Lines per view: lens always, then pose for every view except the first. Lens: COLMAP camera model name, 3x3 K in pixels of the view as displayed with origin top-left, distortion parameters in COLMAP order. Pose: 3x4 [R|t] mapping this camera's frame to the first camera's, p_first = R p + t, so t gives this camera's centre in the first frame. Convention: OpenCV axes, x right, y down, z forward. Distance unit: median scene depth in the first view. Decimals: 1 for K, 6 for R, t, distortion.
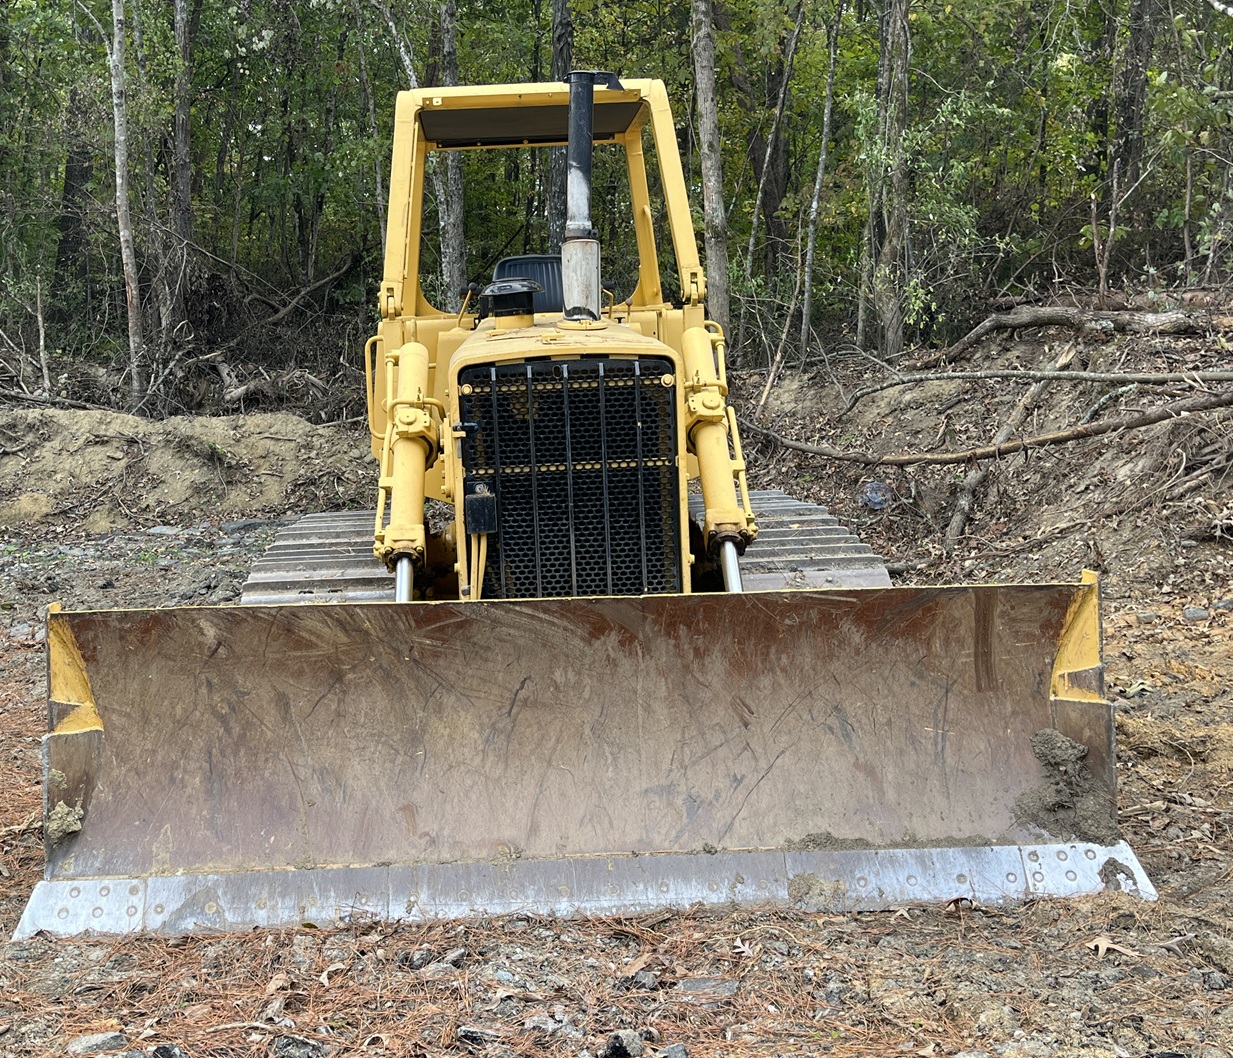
lens RADIAL K [[1362.7, 0, 616.5], [0, 1362.7, 529.0], [0, 0, 1]] dist [0.077452, -0.042091]
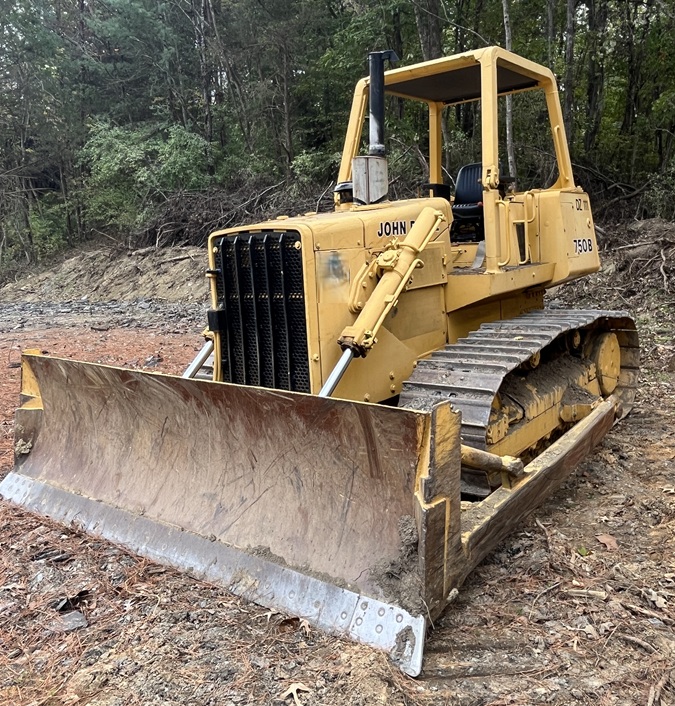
lens RADIAL K [[658.9, 0, 337.5], [0, 658.9, 353.0], [0, 0, 1]] dist [0.041435, -0.000101]
pose [[0.801788, 0.098420, -0.589448, 0.614709], [-0.053294, 0.994191, 0.093507, -0.065922], [0.595227, -0.043559, 0.802376, 0.452632]]
